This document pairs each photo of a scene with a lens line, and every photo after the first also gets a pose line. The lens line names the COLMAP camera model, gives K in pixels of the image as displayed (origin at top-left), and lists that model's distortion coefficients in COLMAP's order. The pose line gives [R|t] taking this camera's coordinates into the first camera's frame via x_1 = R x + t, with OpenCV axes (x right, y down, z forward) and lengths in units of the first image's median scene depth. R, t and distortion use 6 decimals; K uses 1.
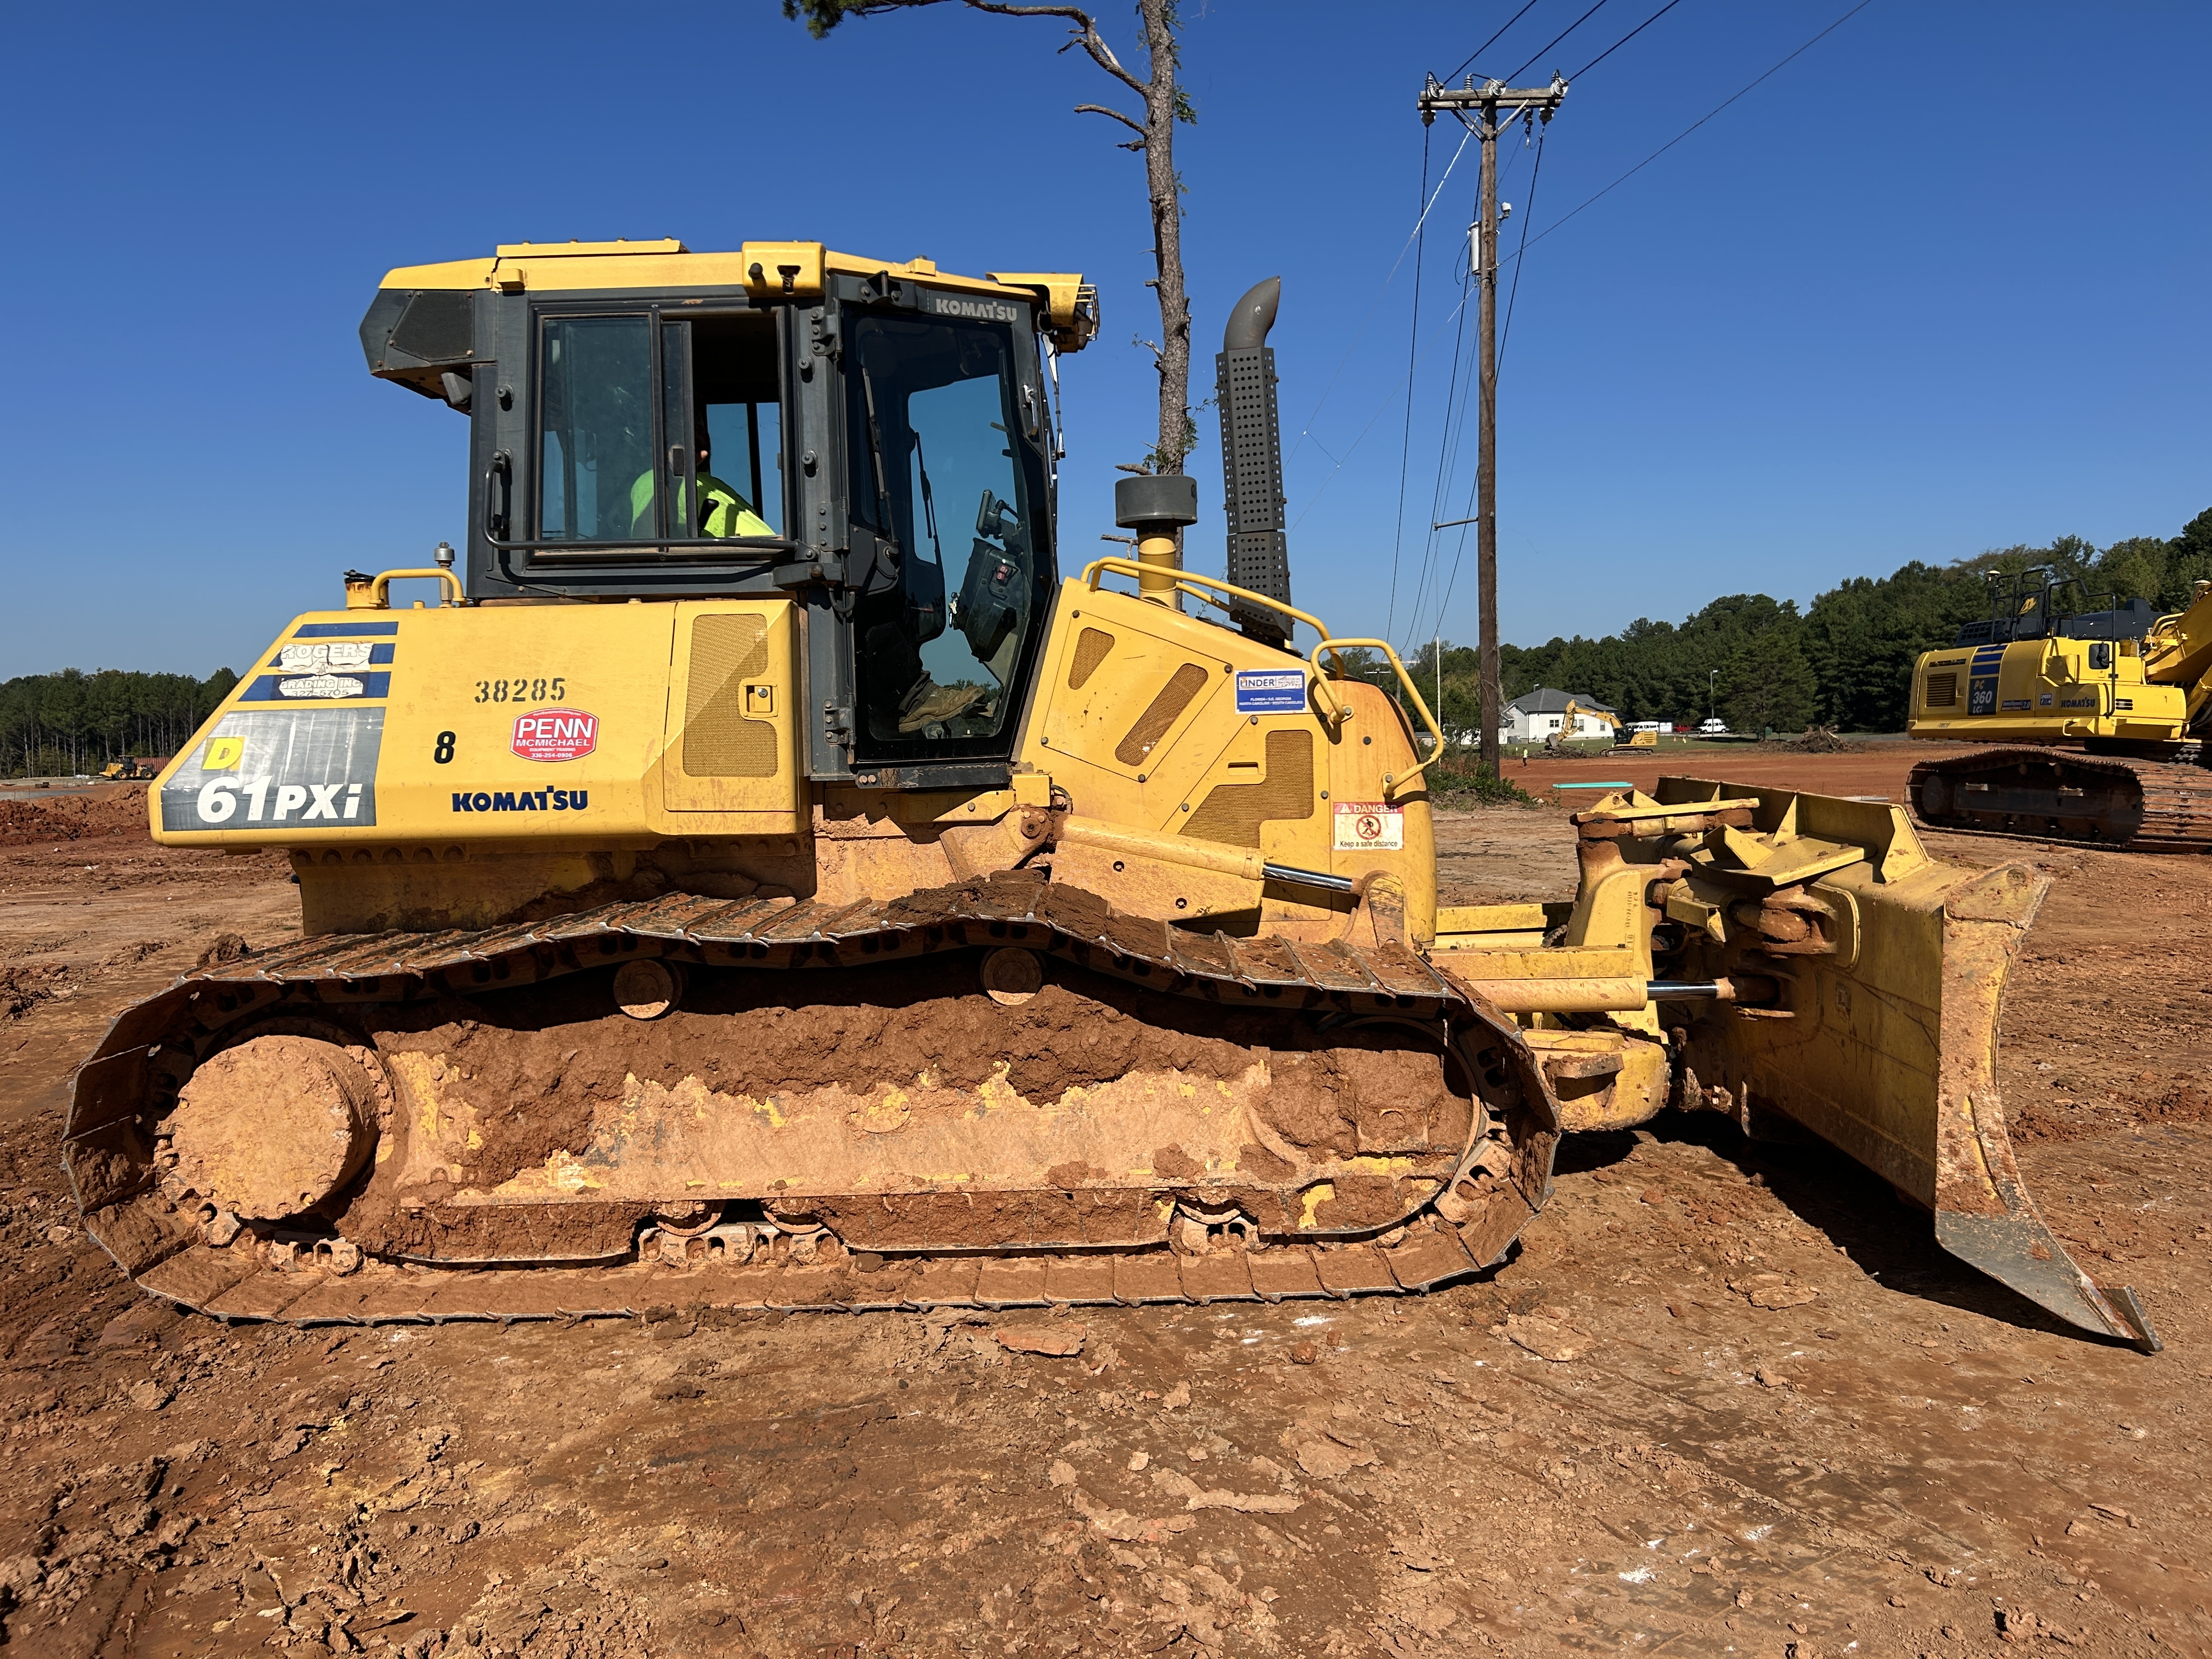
lens RADIAL K [[1652.1, 0, 1098.1], [0, 1652.1, 823.4], [0, 0, 1]] dist [0.052302, -0.061889]
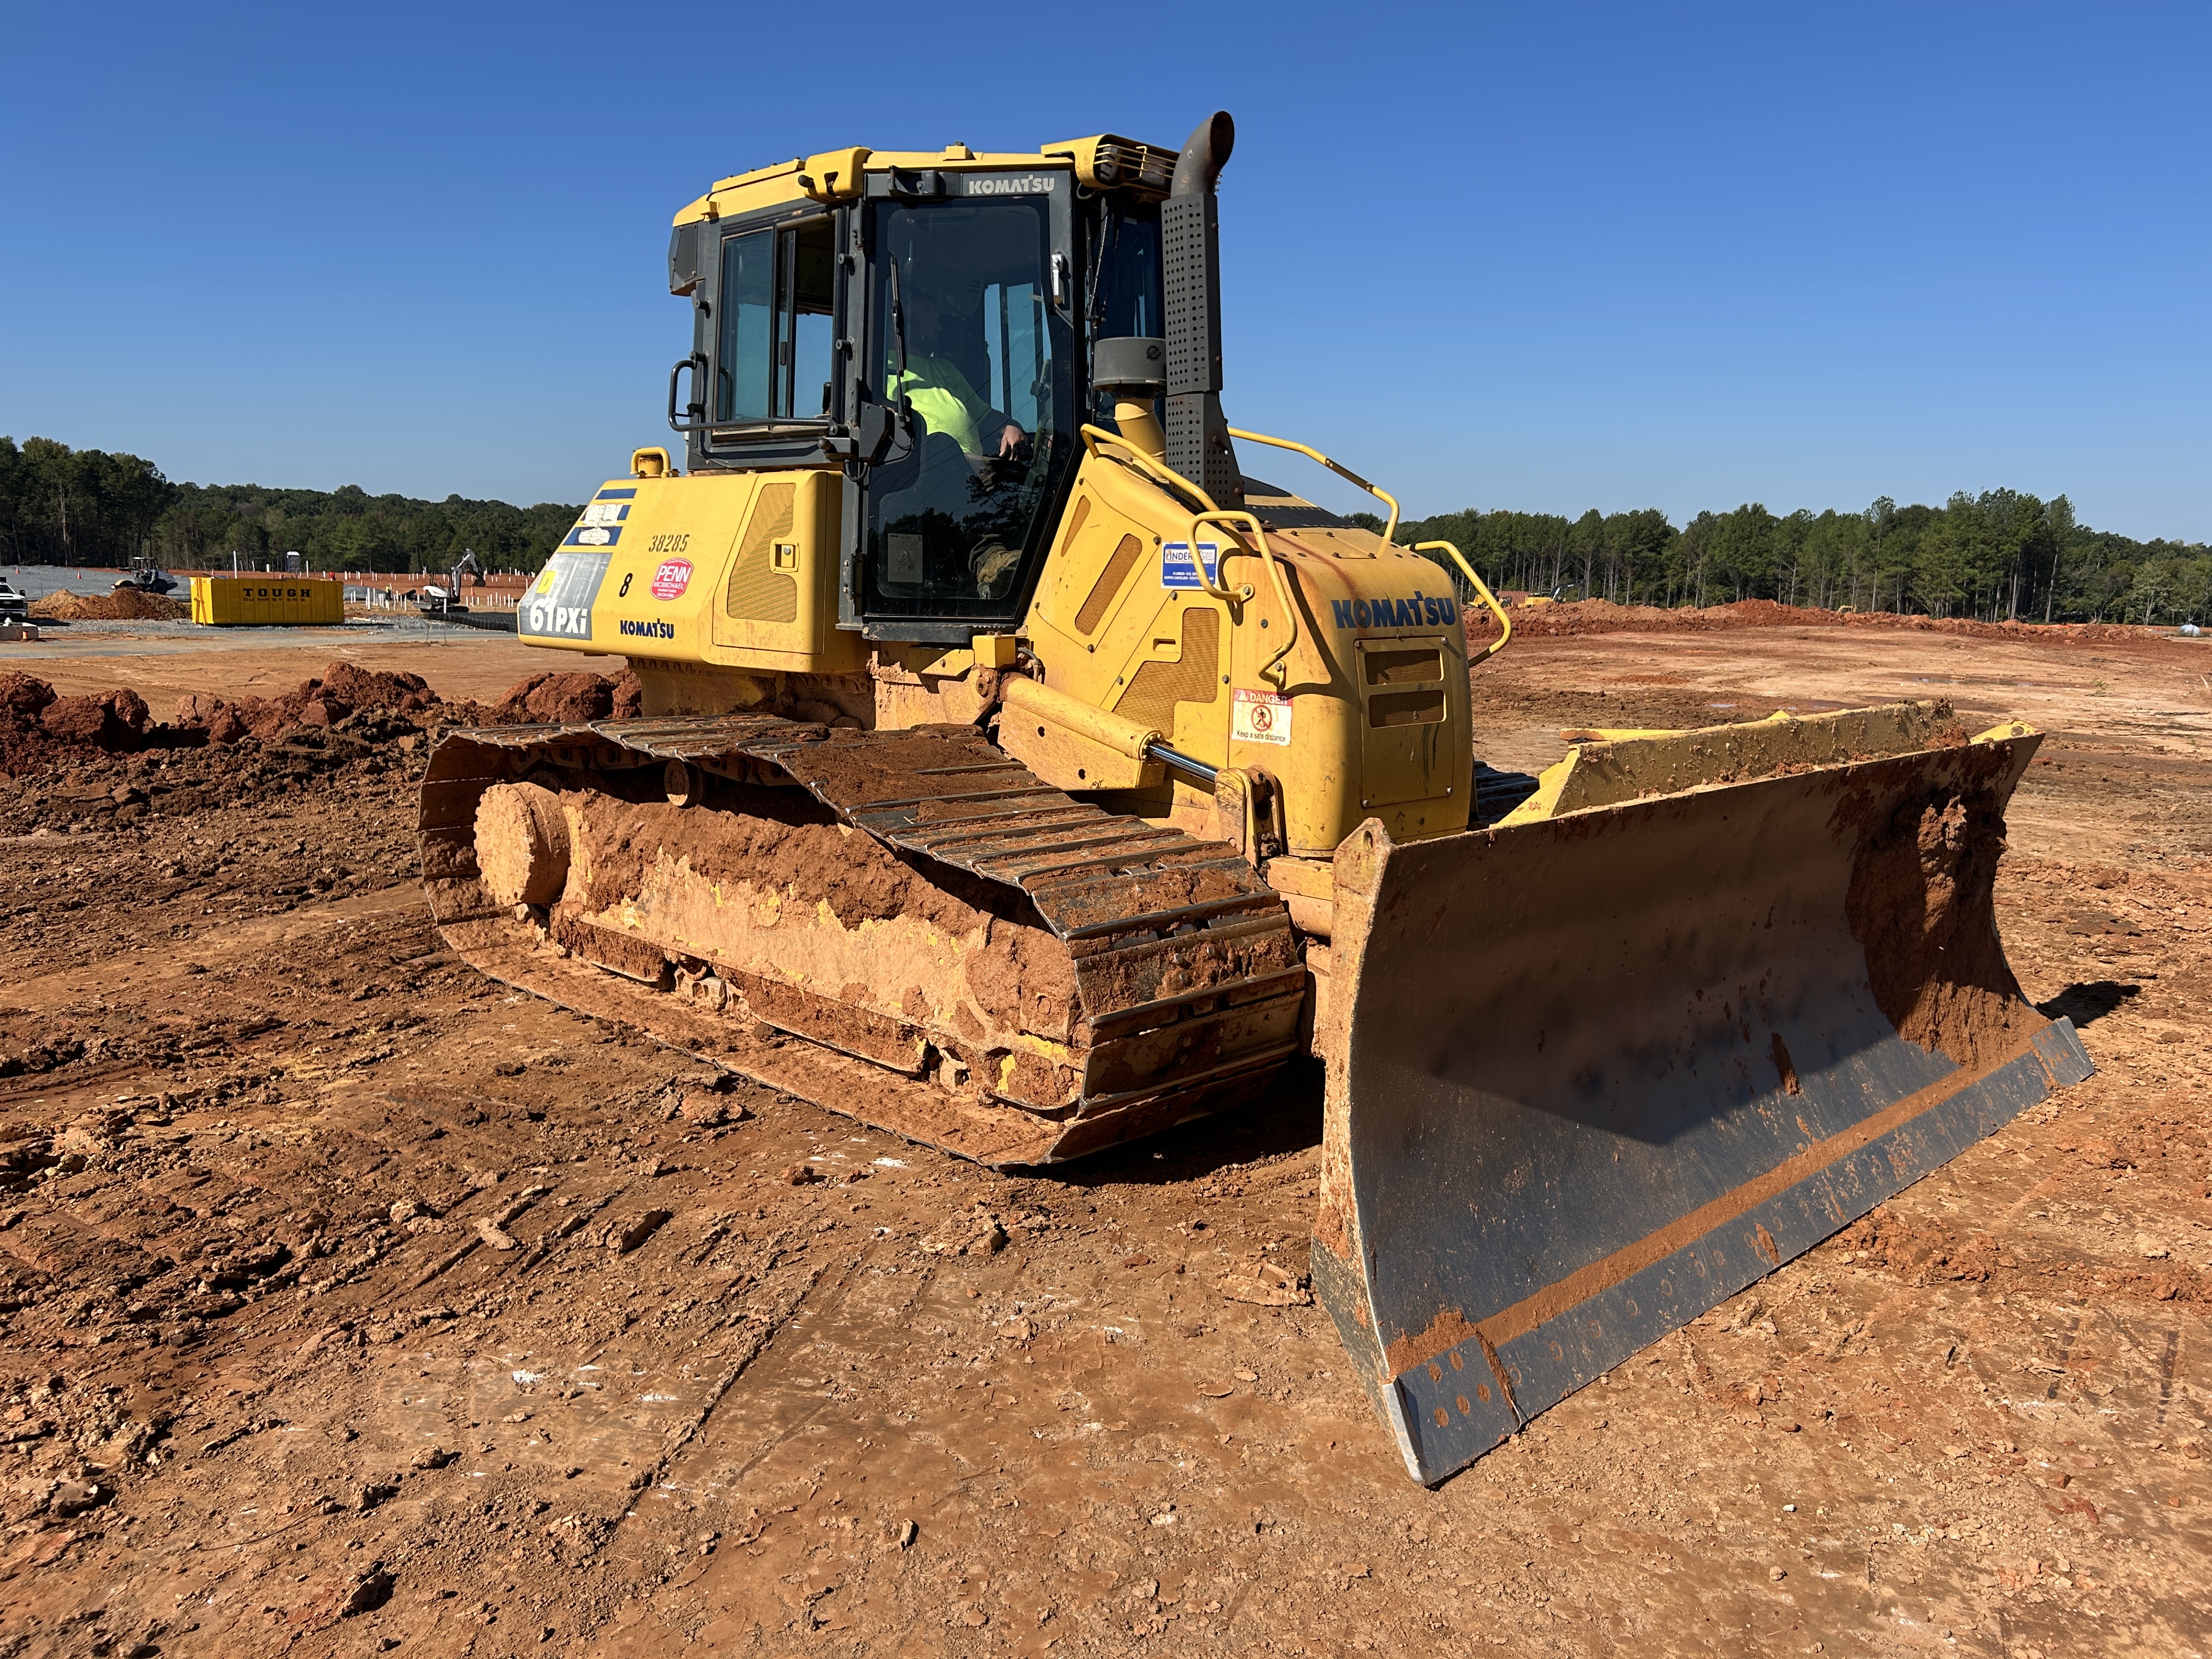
lens RADIAL K [[1652.1, 0, 1108.9], [0, 1652.1, 828.6], [0, 0, 1]] dist [0.052302, -0.061889]
pose [[0.722443, 0.143606, -0.676353, 0.811428], [-0.078670, 0.988914, 0.125939, -0.050898], [0.686940, -0.037775, 0.725731, 0.294958]]
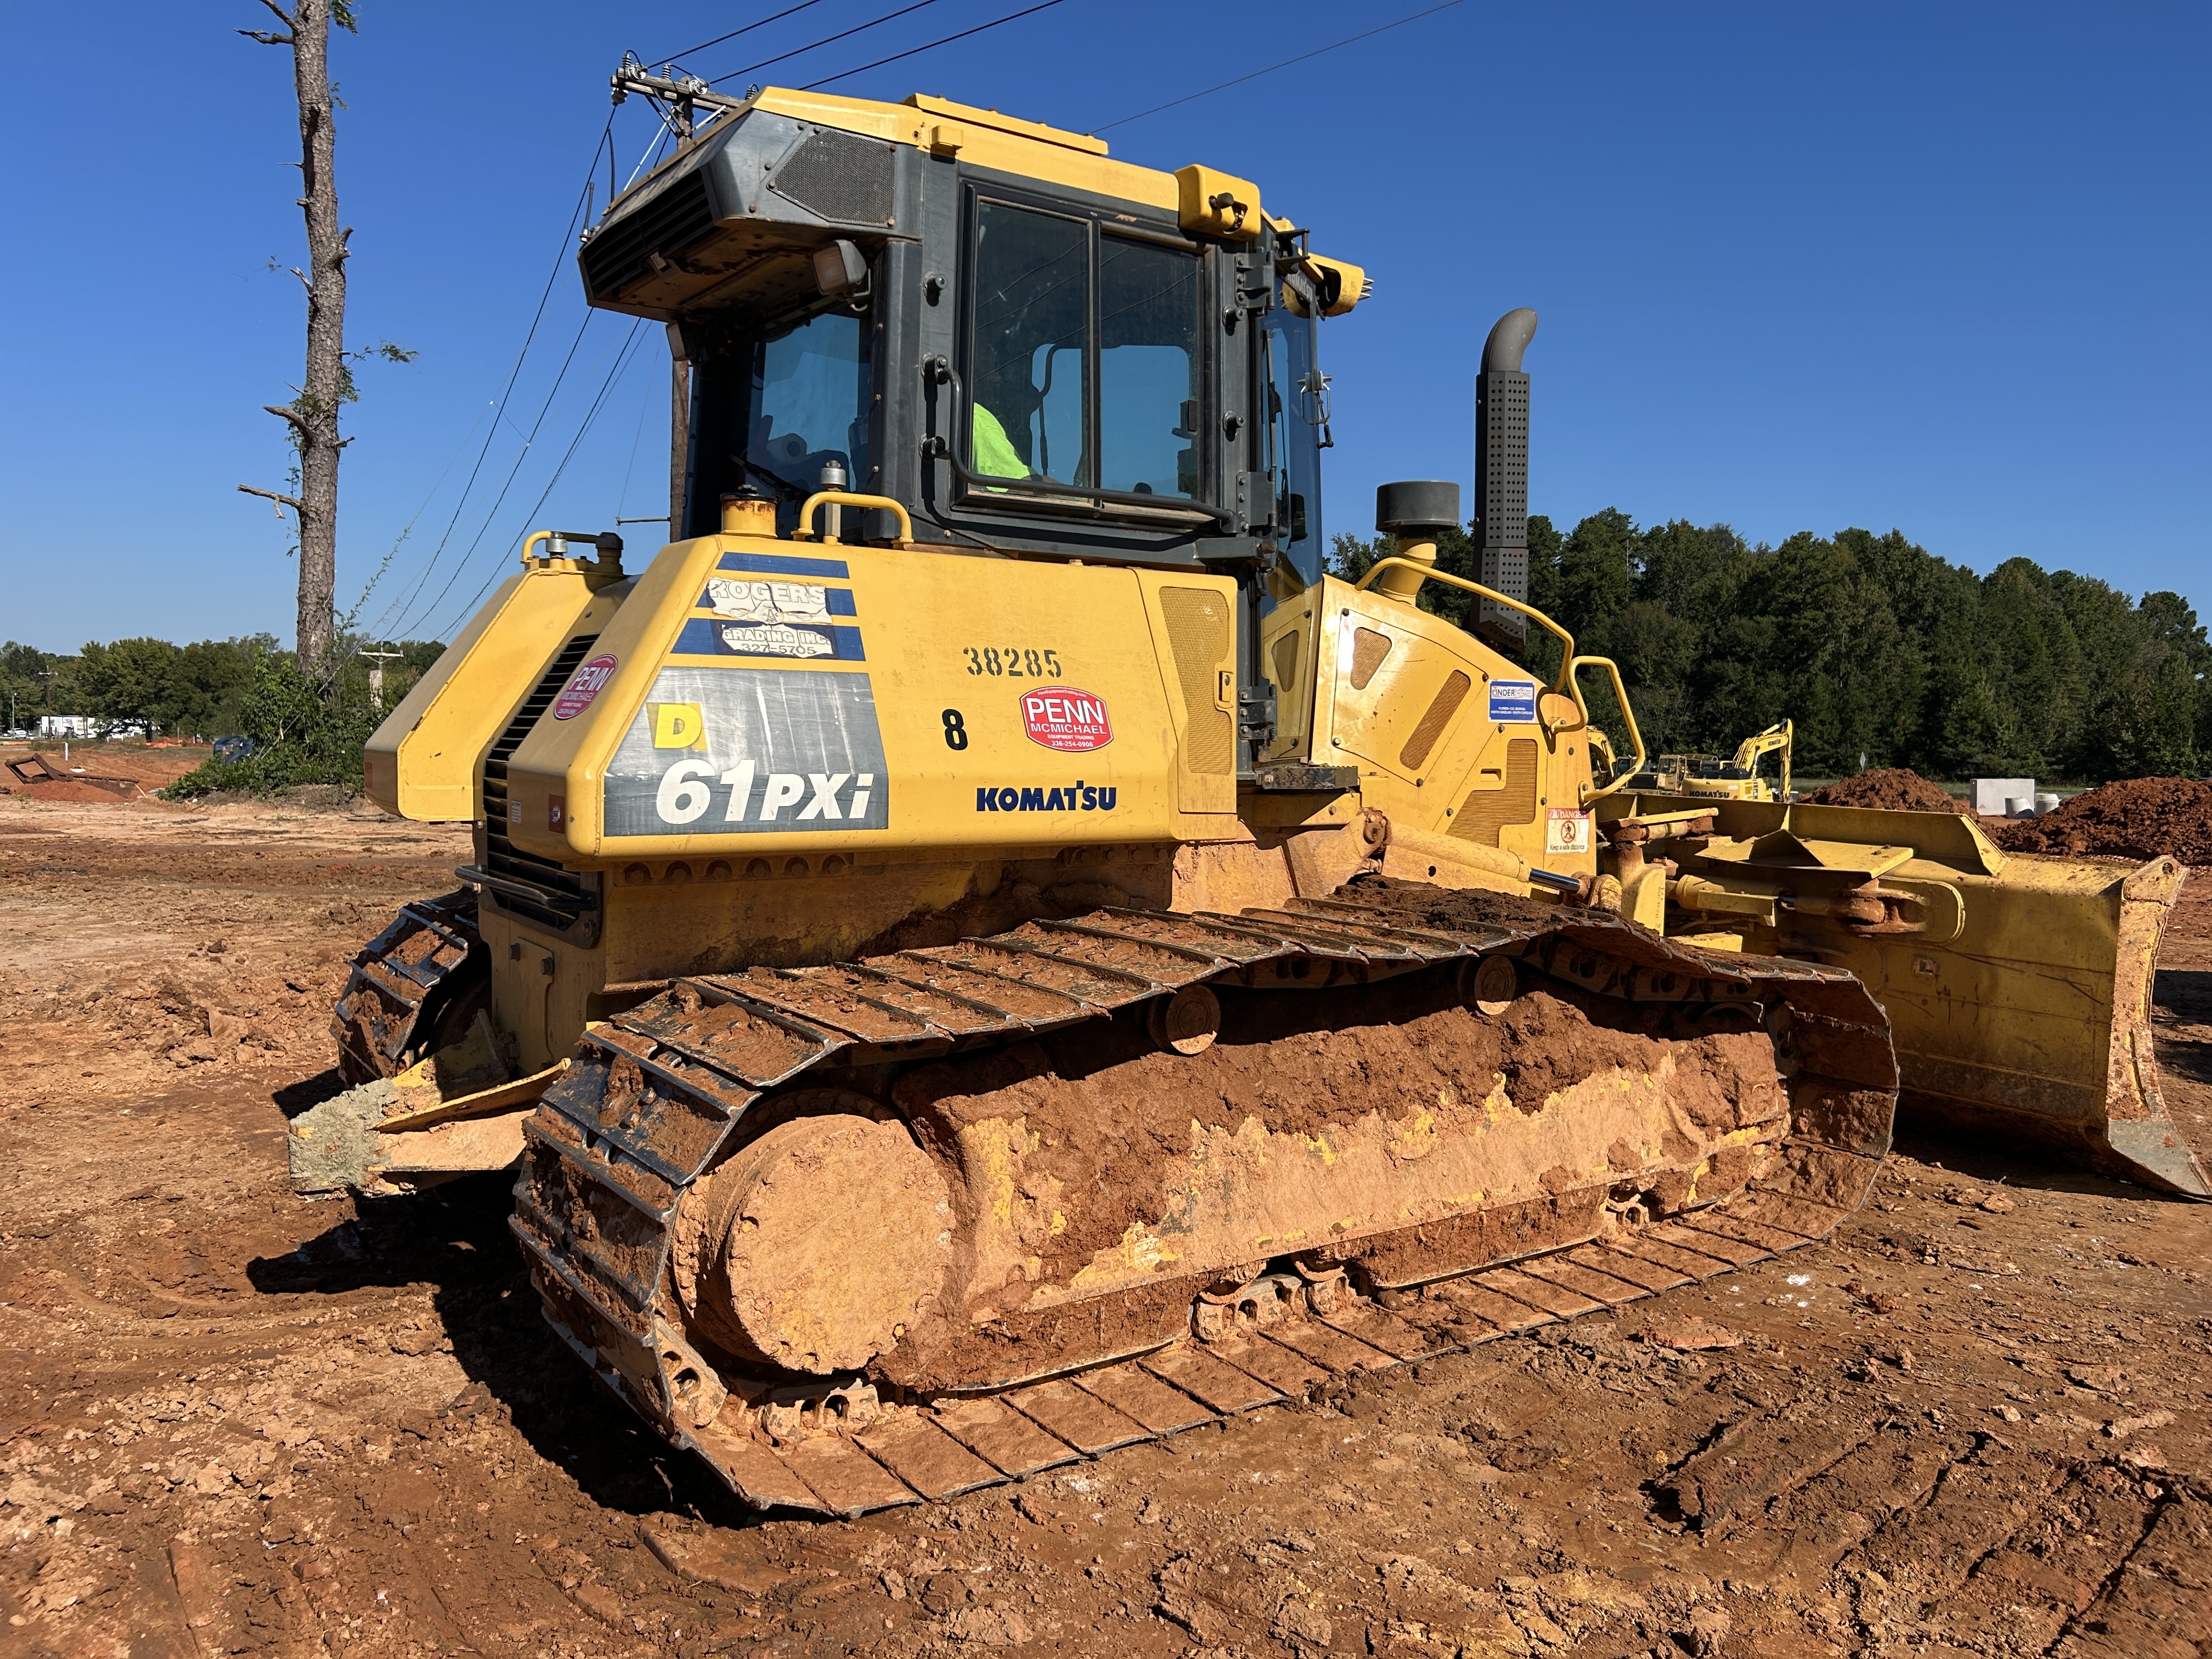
lens RADIAL K [[1652.1, 0, 1090.8], [0, 1652.1, 824.4], [0, 0, 1]] dist [0.052302, -0.061889]
pose [[0.815150, 0.002780, 0.579243, -0.790161], [-0.001034, 0.999994, -0.003344, 0.001649], [-0.579249, 0.002127, 0.815148, 0.329180]]
